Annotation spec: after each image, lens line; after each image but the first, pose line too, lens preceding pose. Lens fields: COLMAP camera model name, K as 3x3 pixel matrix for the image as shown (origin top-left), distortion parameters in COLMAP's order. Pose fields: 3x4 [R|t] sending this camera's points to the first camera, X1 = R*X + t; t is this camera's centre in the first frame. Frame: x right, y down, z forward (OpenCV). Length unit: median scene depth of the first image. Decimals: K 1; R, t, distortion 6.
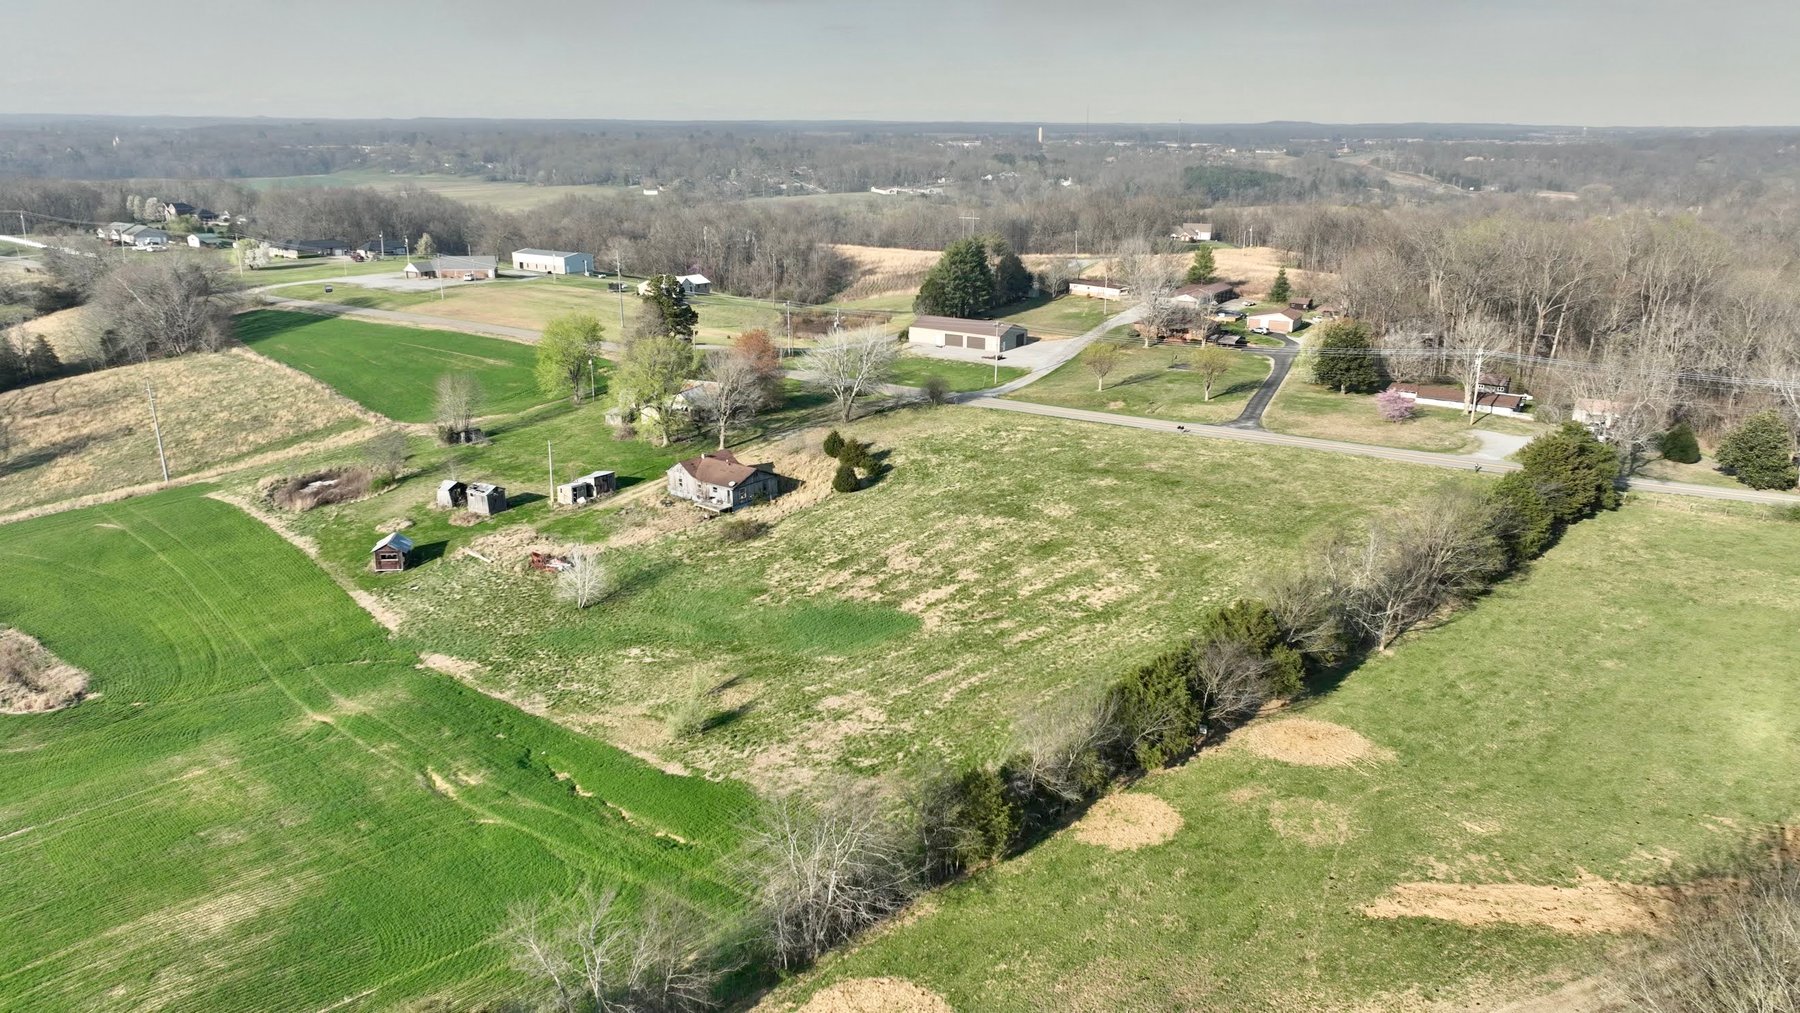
lens RADIAL K [[1262.6, 0, 908.3], [0, 1262.6, 506.3], [0, 0, 1]] dist [0.004151, 0.008884]
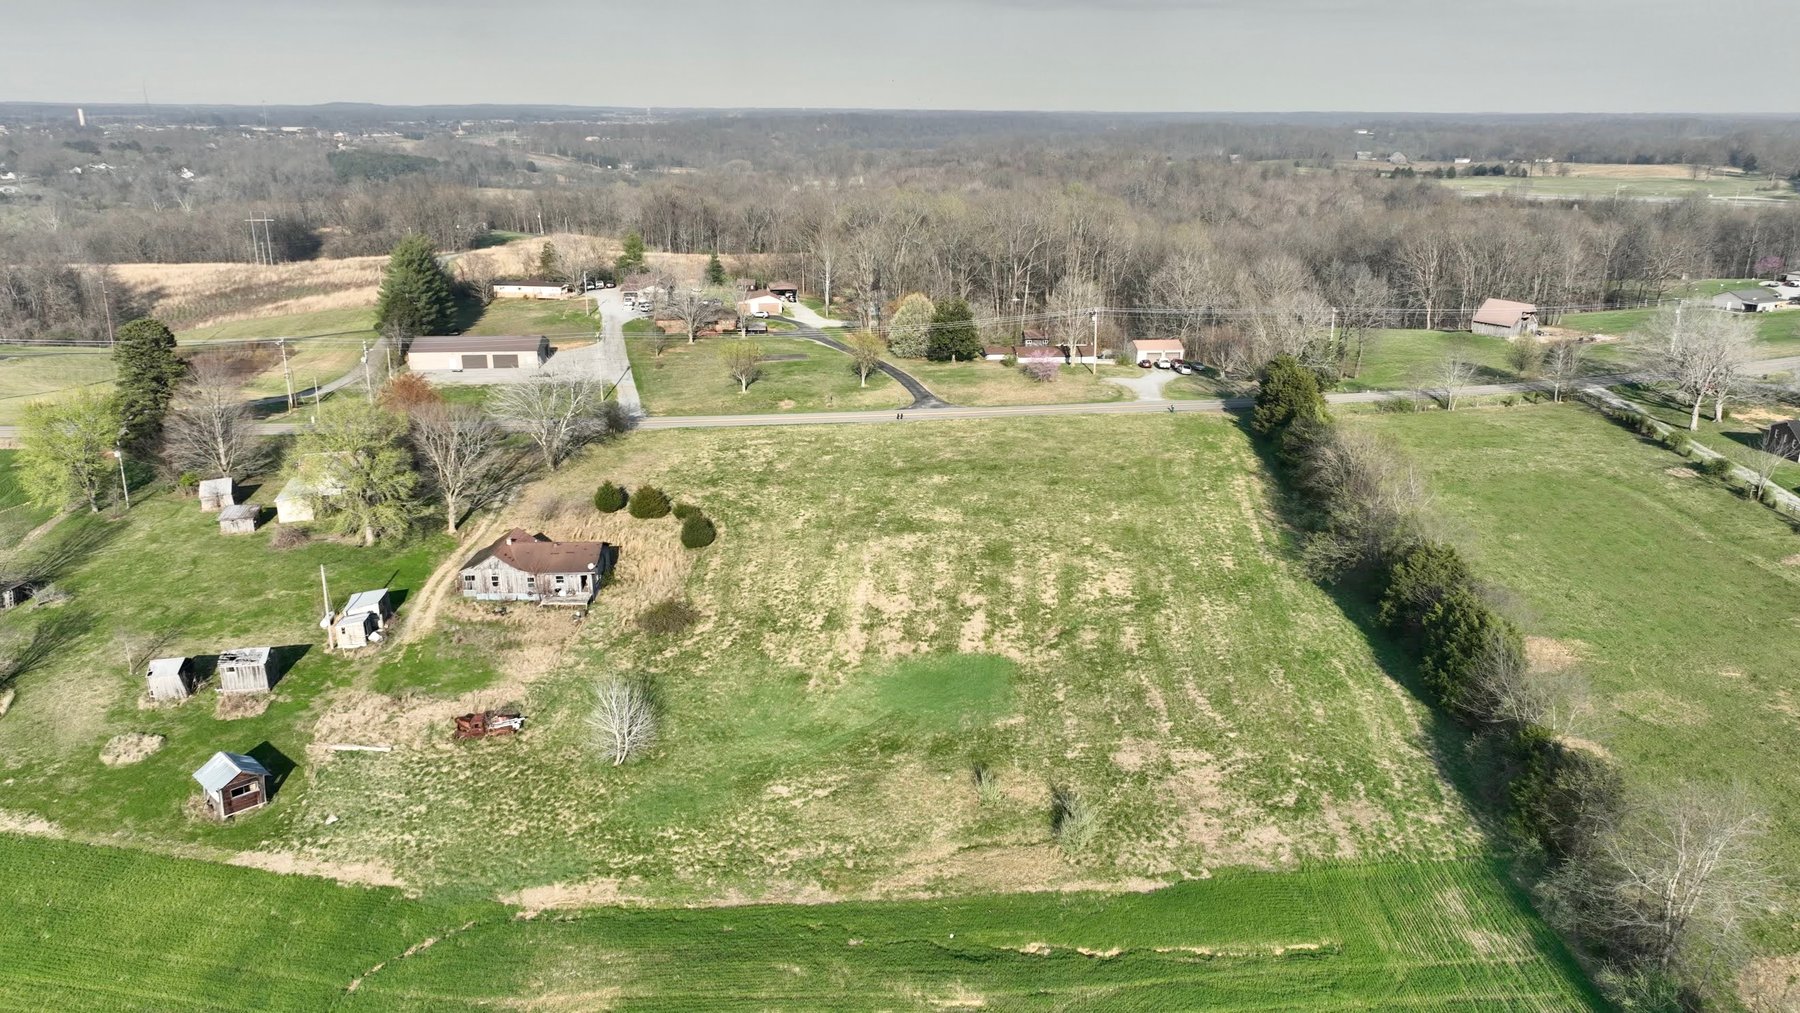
lens RADIAL K [[1262.6, 0, 908.3], [0, 1262.6, 506.3], [0, 0, 1]] dist [0.004151, 0.008884]
pose [[0.774137, -0.193966, 0.602569, -0.495055], [0.185731, 0.979601, 0.076718, -0.085151], [-0.605158, 0.052525, 0.794371, 0.269941]]
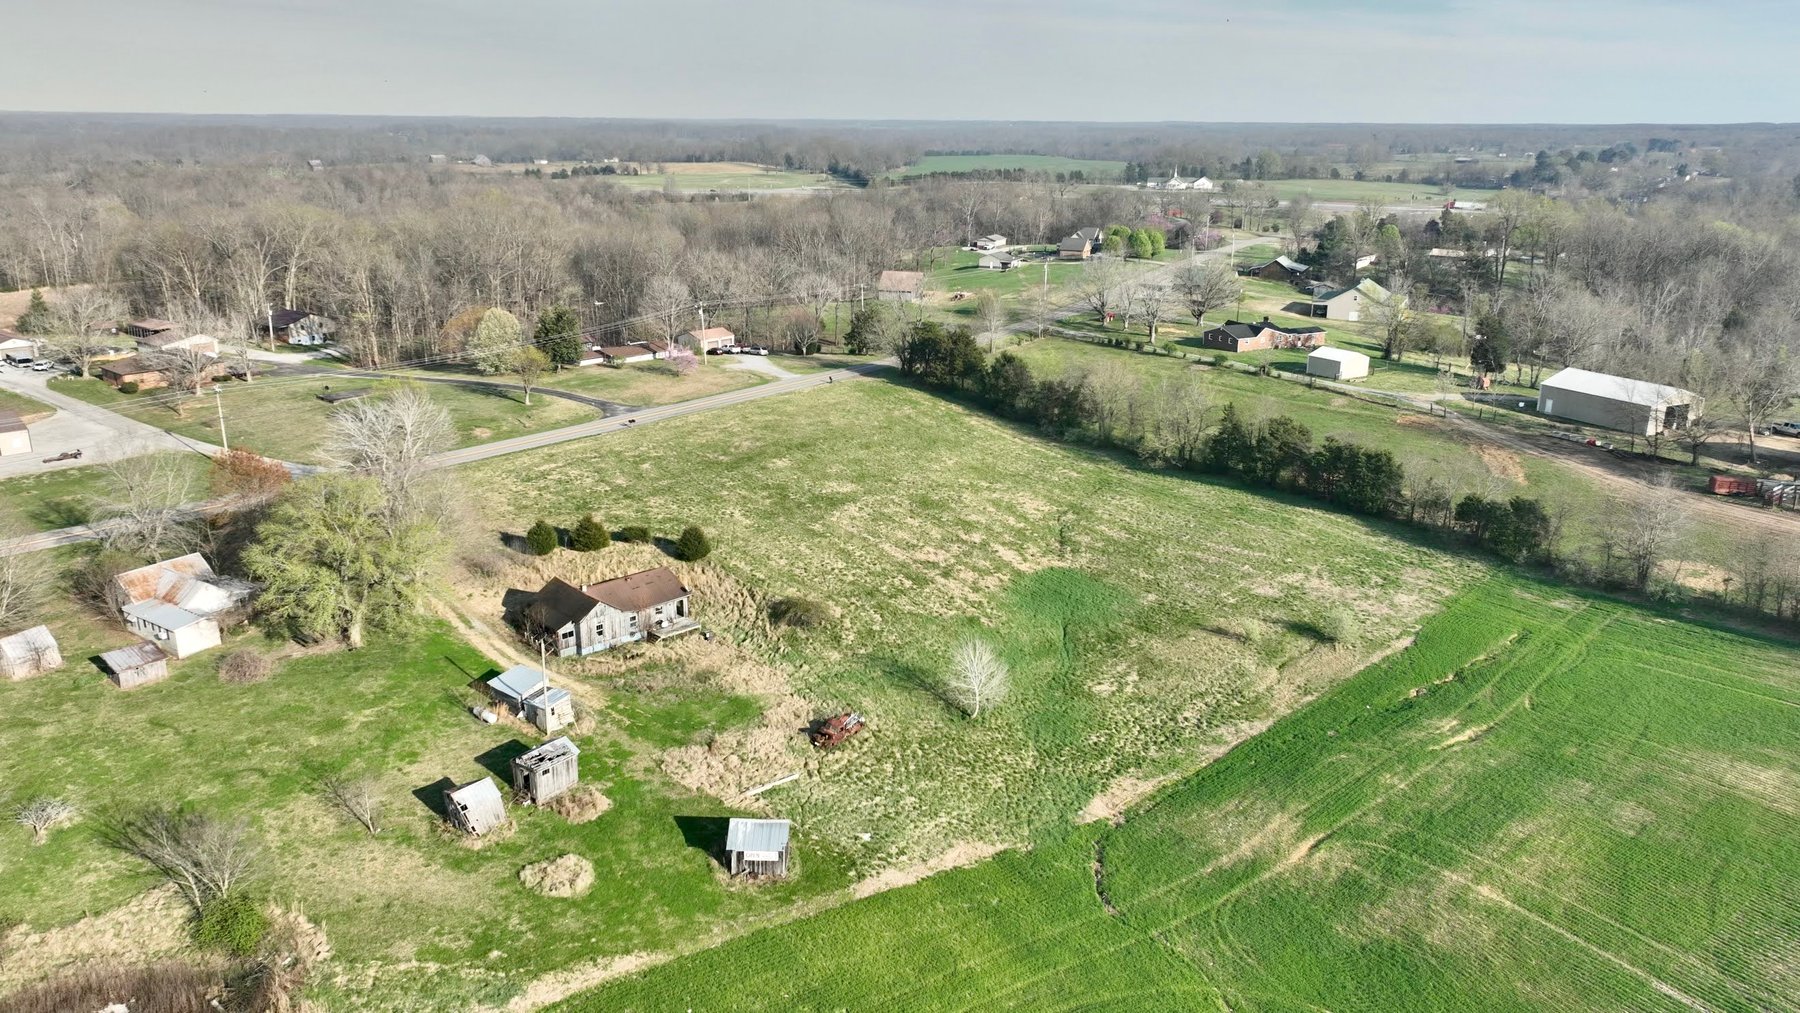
lens RADIAL K [[1262.6, 0, 908.3], [0, 1262.6, 506.3], [0, 0, 1]] dist [0.004151, 0.008884]
pose [[0.136412, -0.296045, 0.945383, -0.904020], [0.279508, 0.927034, 0.249968, -0.237493], [-0.950404, 0.230144, 0.209205, 0.761024]]
